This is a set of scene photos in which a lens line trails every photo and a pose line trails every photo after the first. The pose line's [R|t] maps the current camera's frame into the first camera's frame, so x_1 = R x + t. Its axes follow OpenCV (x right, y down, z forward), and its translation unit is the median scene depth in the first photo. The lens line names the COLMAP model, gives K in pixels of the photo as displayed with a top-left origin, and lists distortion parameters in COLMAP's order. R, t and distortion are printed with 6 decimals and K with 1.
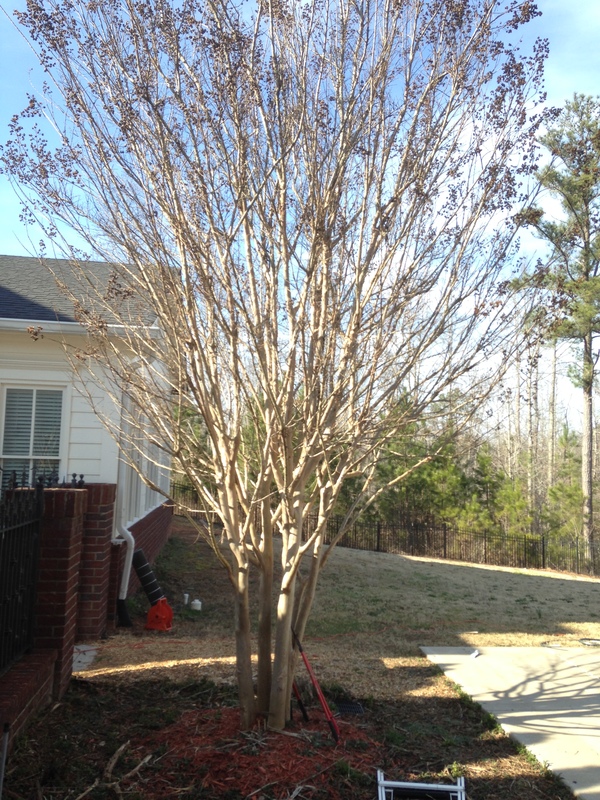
lens RADIAL K [[720.2, 0, 306.6], [0, 720.2, 398.1], [0, 0, 1]] dist [0.190827, -0.273822]
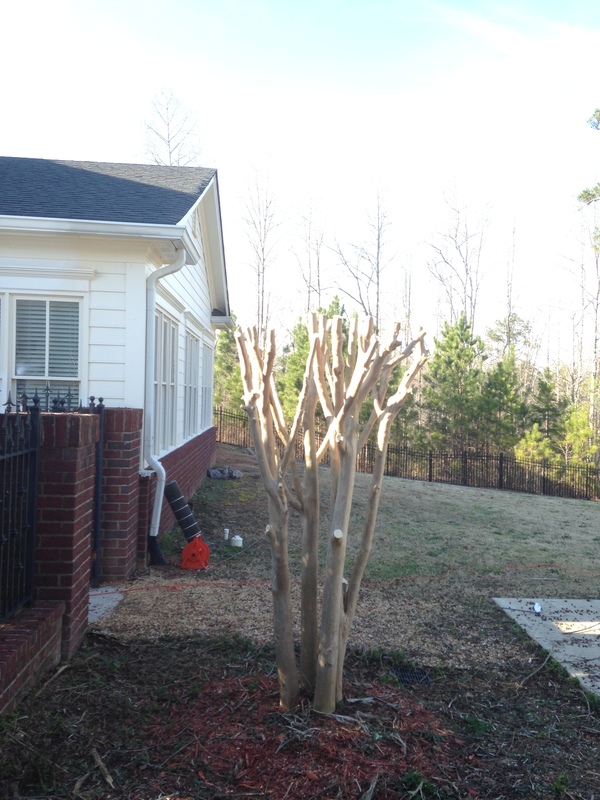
lens RADIAL K [[720.2, 0, 306.6], [0, 720.2, 398.1], [0, 0, 1]] dist [0.190827, -0.273822]
pose [[0.997732, 0.000082, -0.067318, -0.003952], [0.006489, 0.995225, 0.097390, 0.020030], [0.067005, -0.097606, 0.992967, 0.141125]]
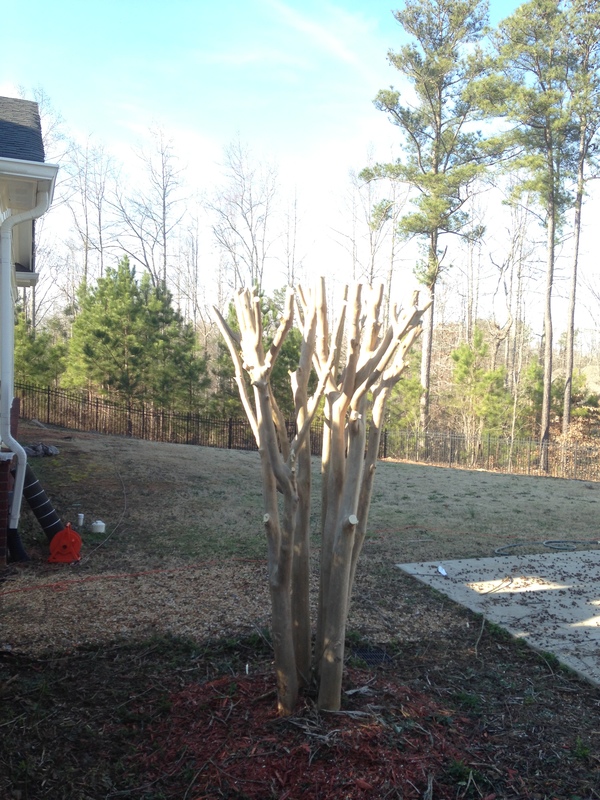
lens RADIAL K [[720.2, 0, 306.6], [0, 720.2, 398.1], [0, 0, 1]] dist [0.190827, -0.273822]
pose [[0.969331, -0.009123, 0.245590, -0.140038], [-0.026159, 0.989804, 0.140016, 0.021729], [-0.244363, -0.142147, 0.959209, 0.198959]]
